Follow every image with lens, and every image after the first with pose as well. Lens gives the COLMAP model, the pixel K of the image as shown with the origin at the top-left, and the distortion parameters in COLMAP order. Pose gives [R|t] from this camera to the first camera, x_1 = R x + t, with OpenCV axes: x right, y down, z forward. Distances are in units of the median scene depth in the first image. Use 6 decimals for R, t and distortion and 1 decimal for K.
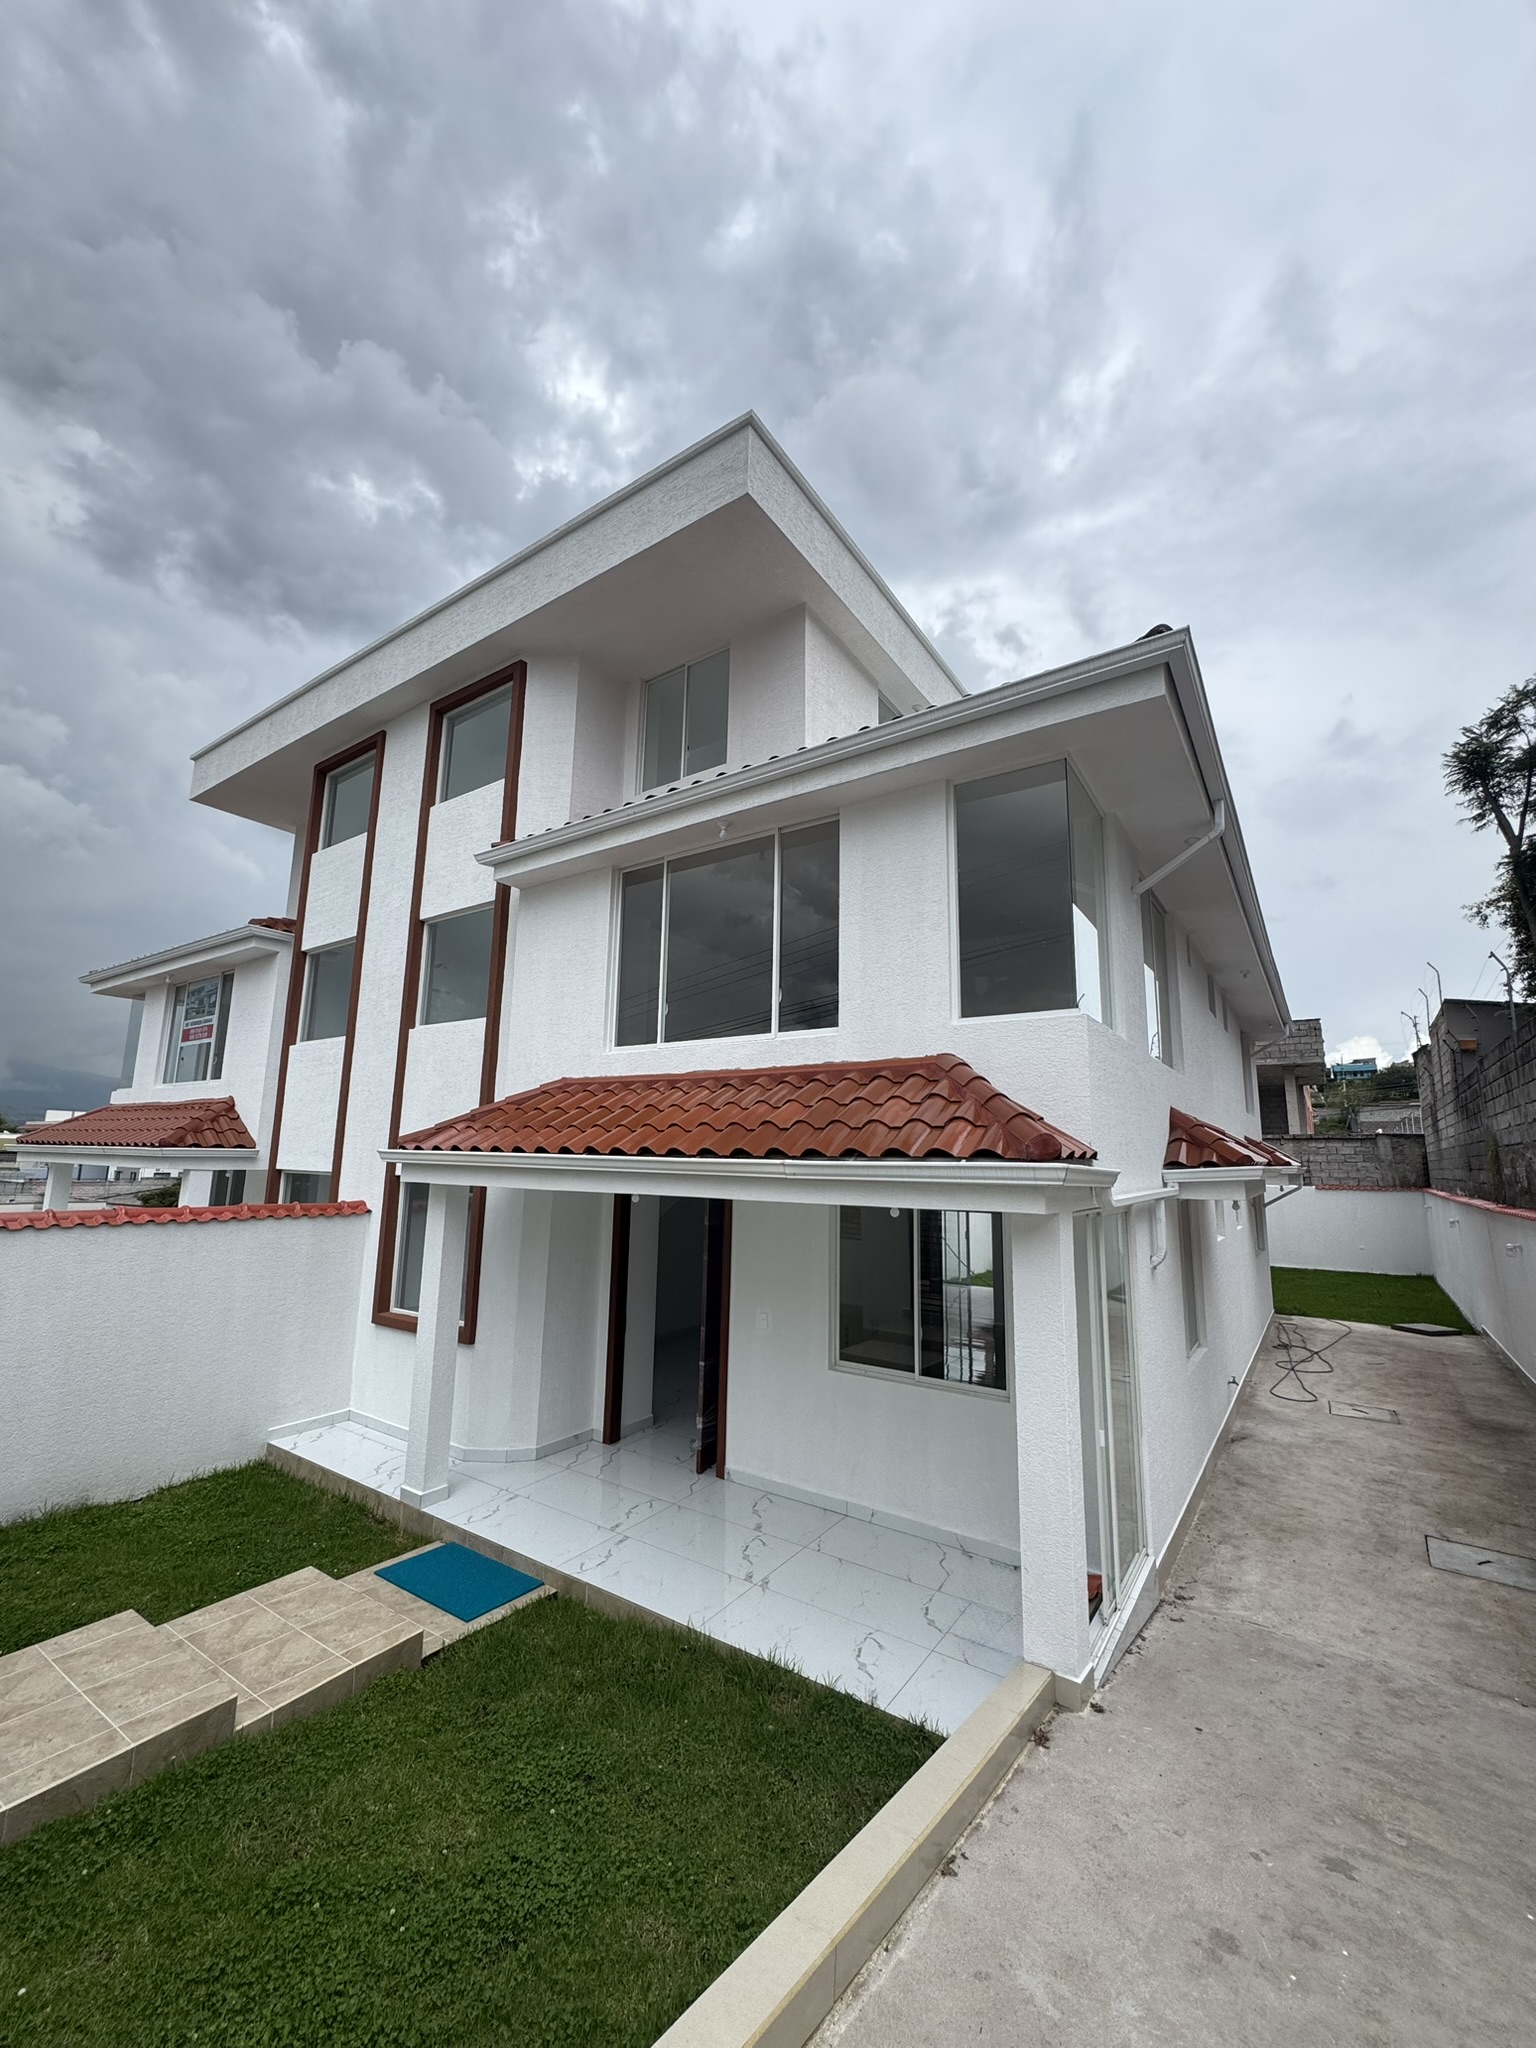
lens RADIAL K [[815.6, 0, 762.9], [0, 815.6, 1027.7], [0, 0, 1]] dist [-0.005594, 0.000671]
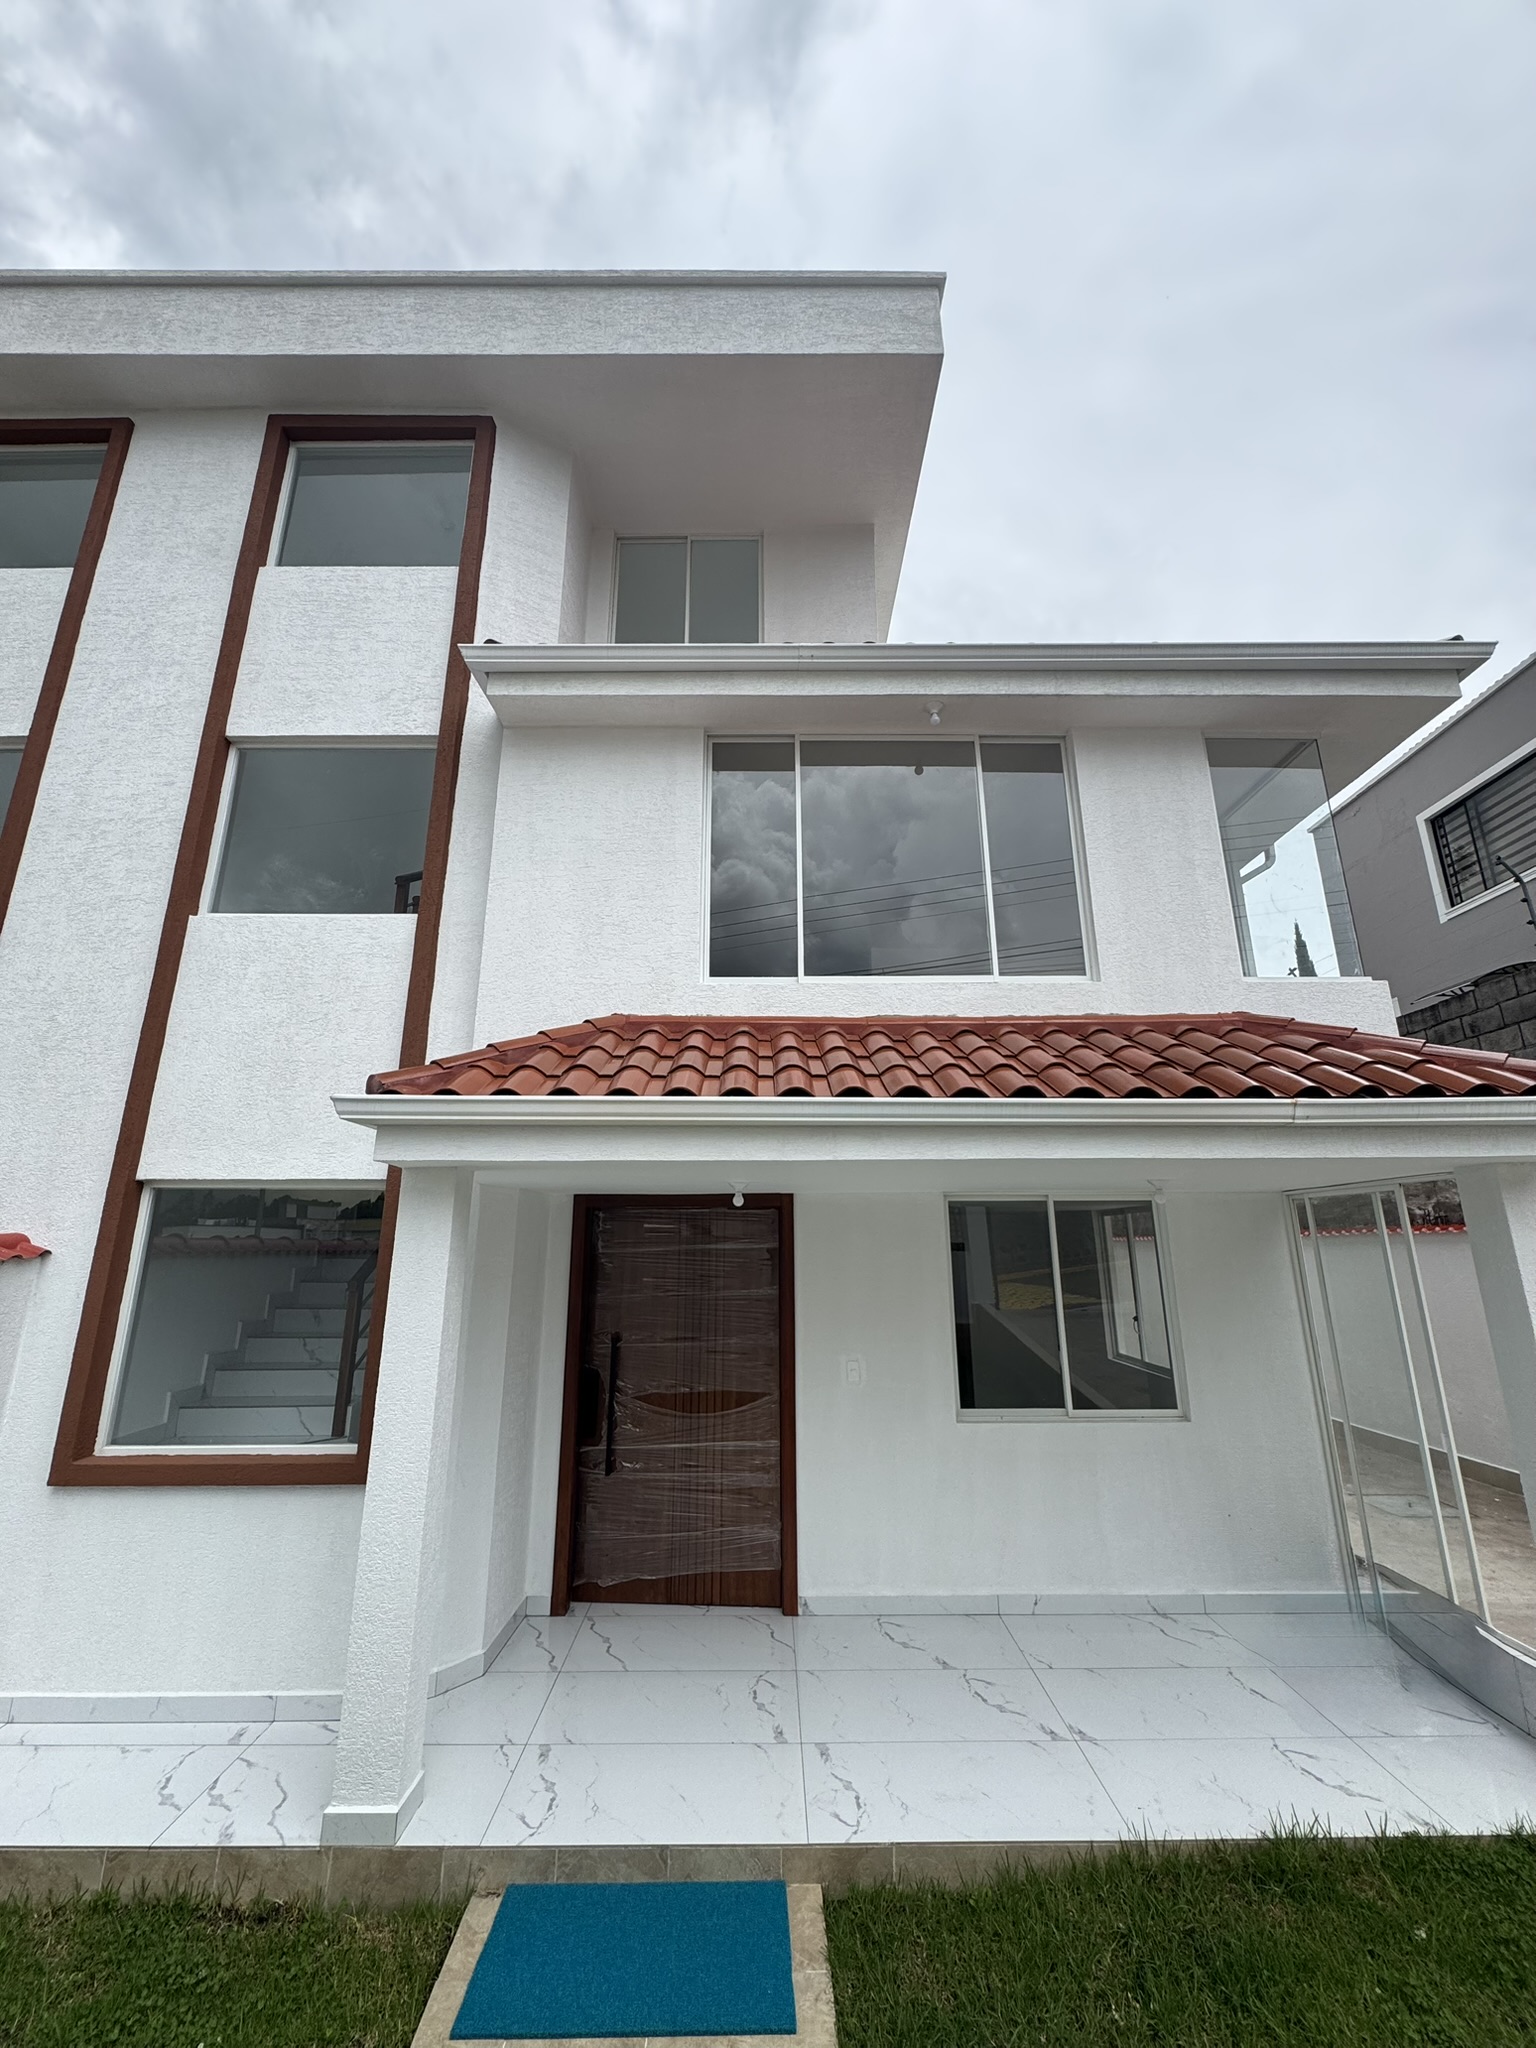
lens RADIAL K [[815.6, 0, 767.5], [0, 815.6, 1027.6], [0, 0, 1]] dist [-0.005594, 0.000671]
pose [[0.819994, 0.128168, 0.557838, -0.554529], [-0.074584, 0.990223, -0.117877, 0.152733], [-0.567493, 0.055052, 0.821536, 0.447371]]
